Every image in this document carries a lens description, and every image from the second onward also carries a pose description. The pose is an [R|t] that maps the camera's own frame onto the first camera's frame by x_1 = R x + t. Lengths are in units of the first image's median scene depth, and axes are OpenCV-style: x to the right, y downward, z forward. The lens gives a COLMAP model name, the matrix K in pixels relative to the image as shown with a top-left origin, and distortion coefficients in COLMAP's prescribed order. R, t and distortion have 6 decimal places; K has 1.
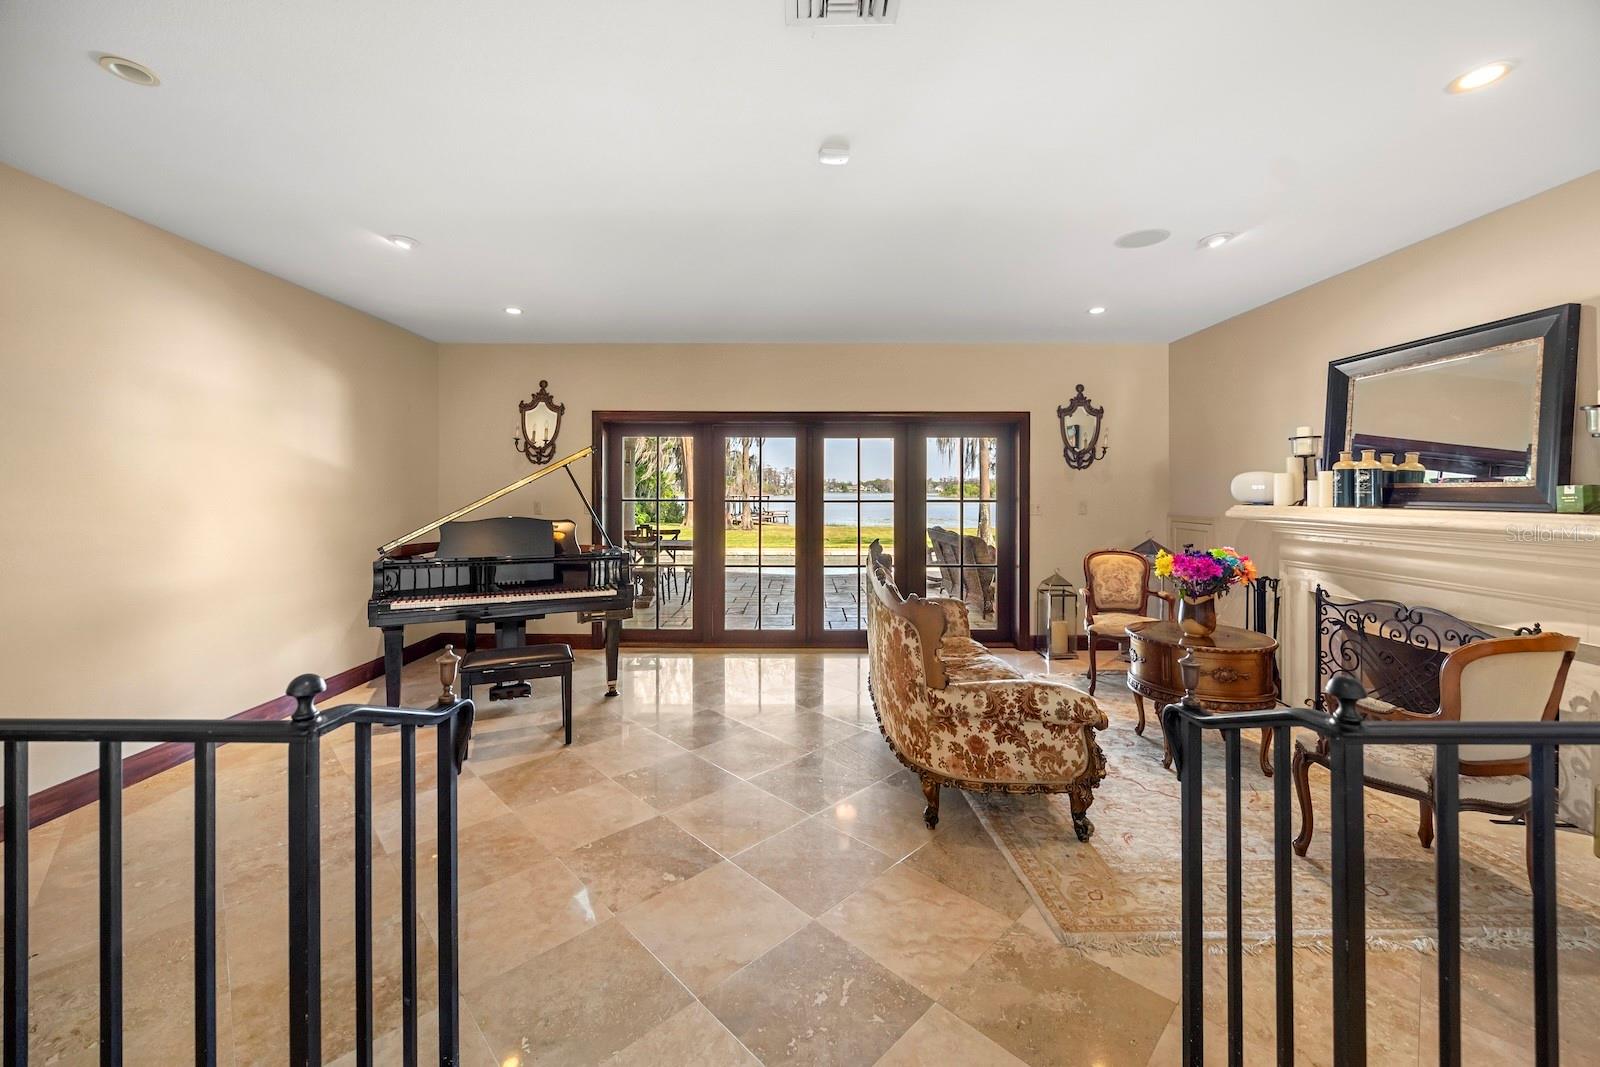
lens RADIAL K [[619.1, 0, 798.9], [0, 619.1, 495.9], [0, 0, 1]] dist [-0.002758, -0.000237]
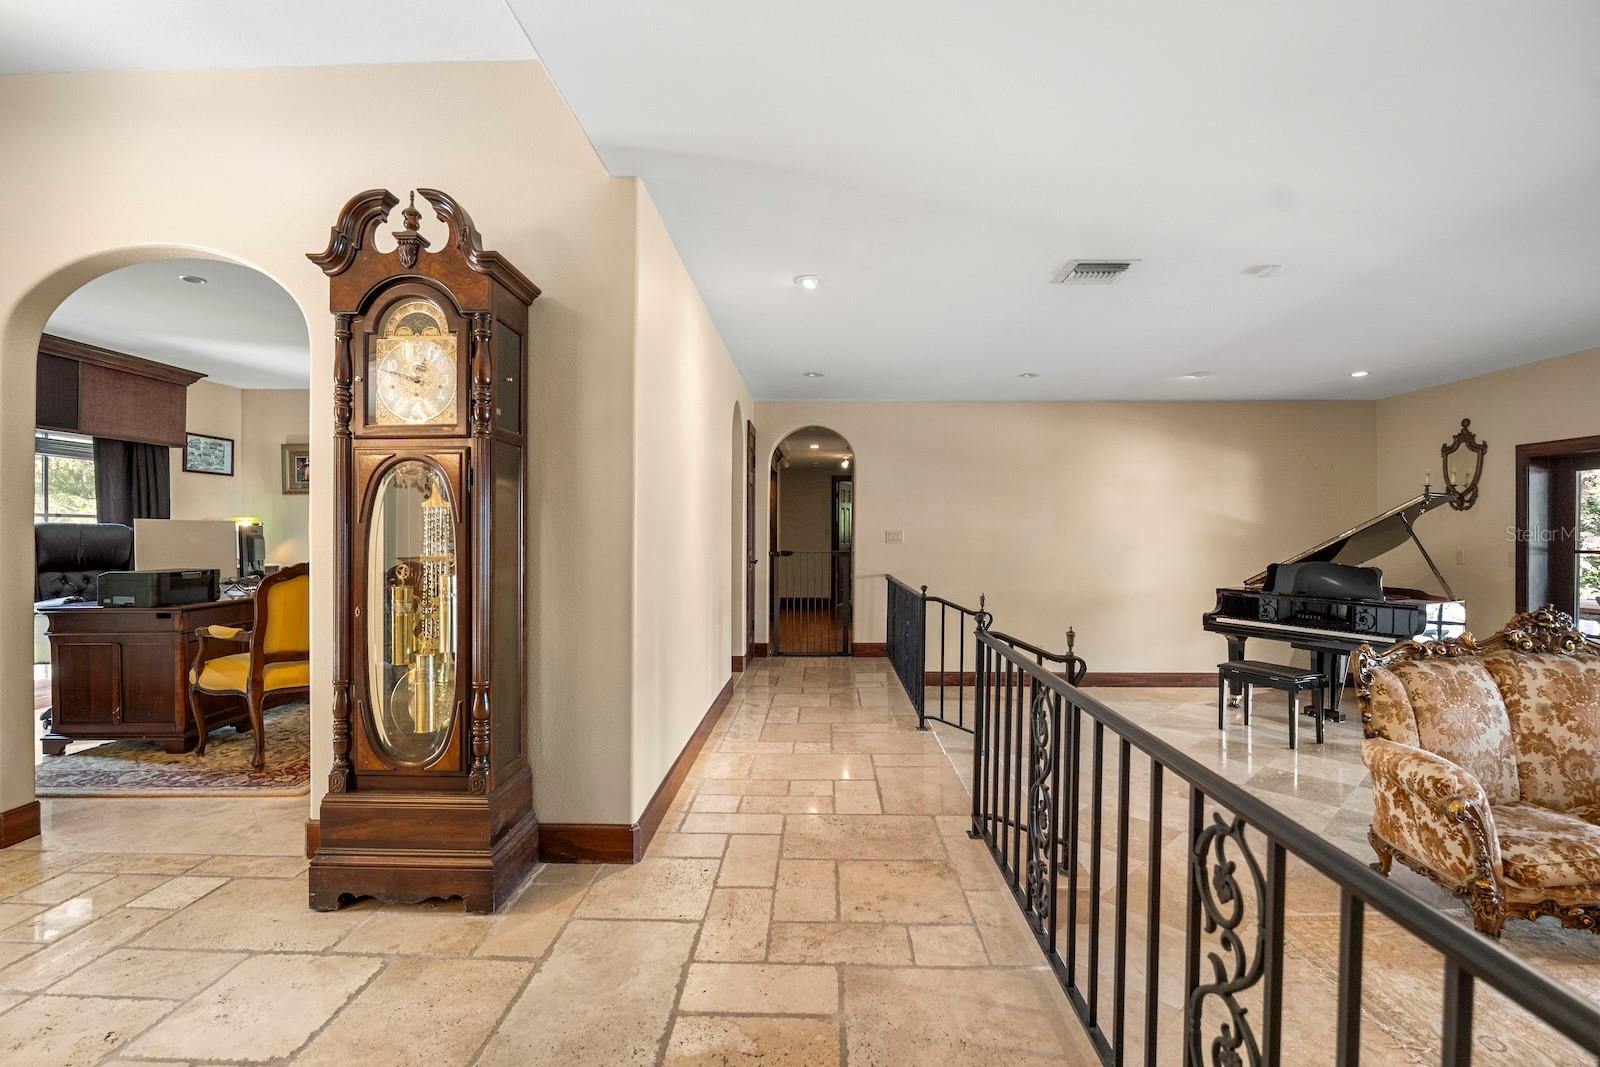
lens RADIAL K [[704.8, 0, 800.0], [0, 704.8, 533.5], [0, 0, 1]] dist [-0.001134, -0.000201]
pose [[-0.031830, -0.001495, -0.999492, 1.033498], [-0.008996, 0.999959, -0.001209, -0.010799], [0.999453, 0.008953, -0.031842, 0.076648]]
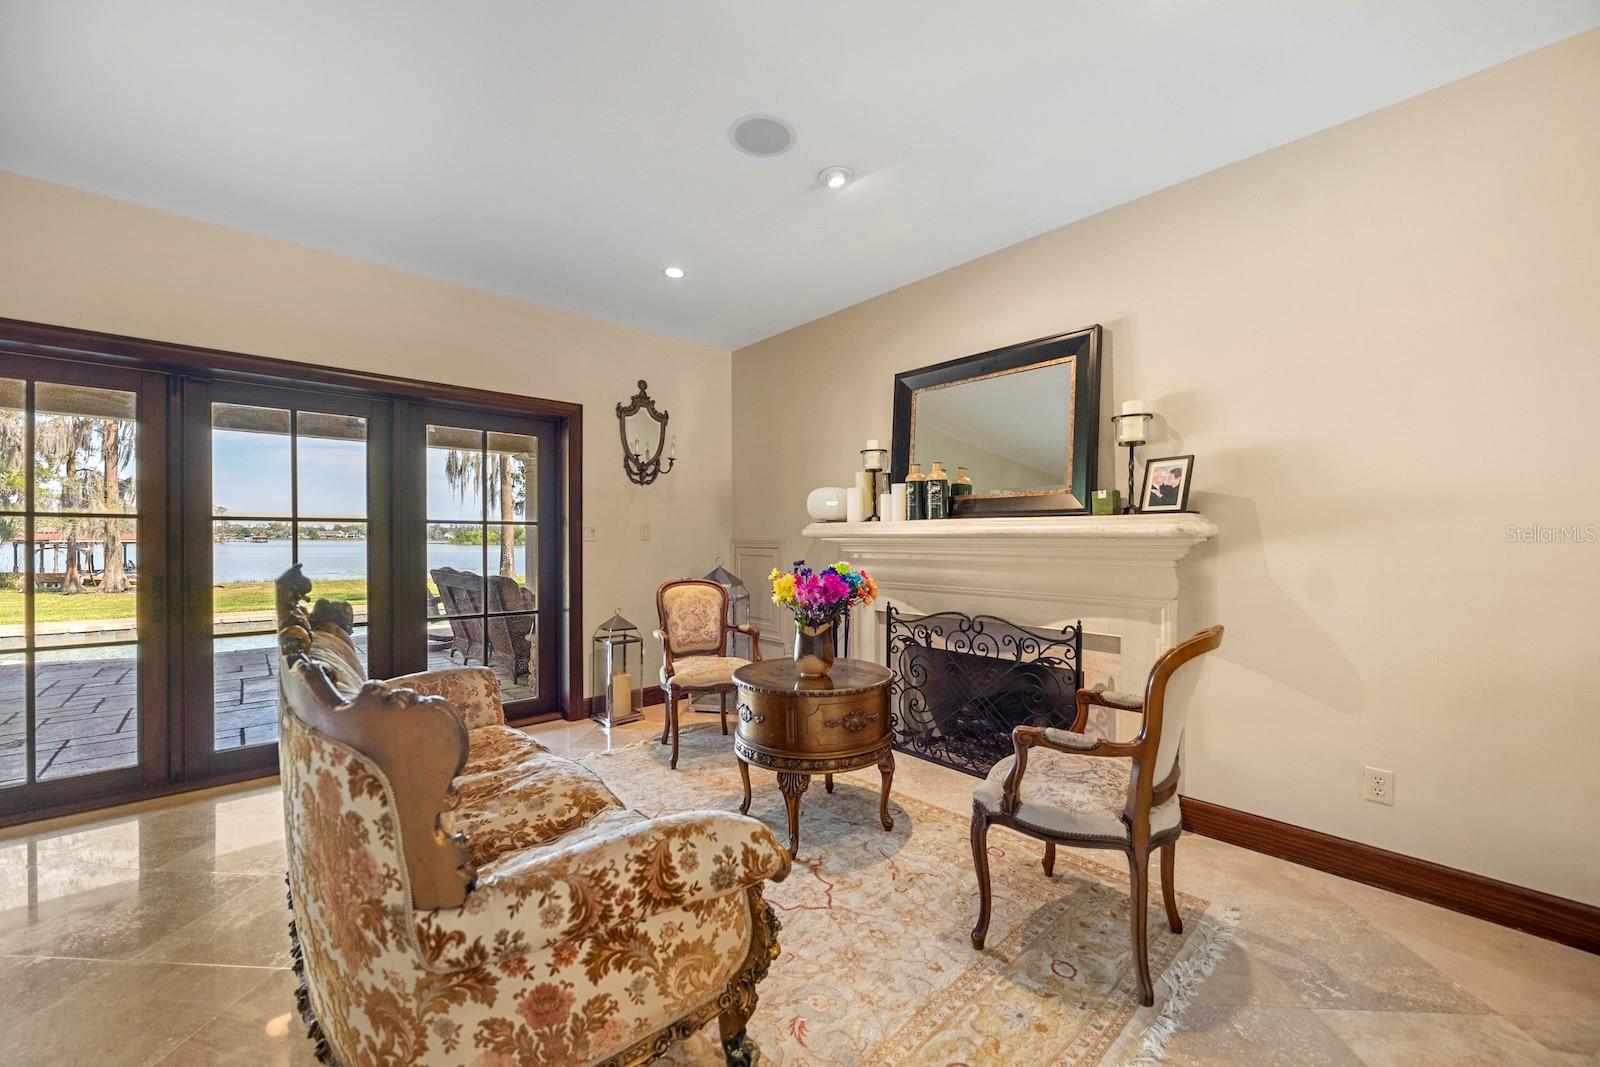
lens RADIAL K [[621.6, 0, 801.8], [0, 621.6, 545.6], [0, 0, 1]] dist [0.000220, -0.000294]
pose [[0.739315, -0.004270, 0.673347, 0.090916], [0.002536, 0.999990, 0.003556, 0.054096], [-0.673355, -0.000922, 0.739318, 0.397451]]
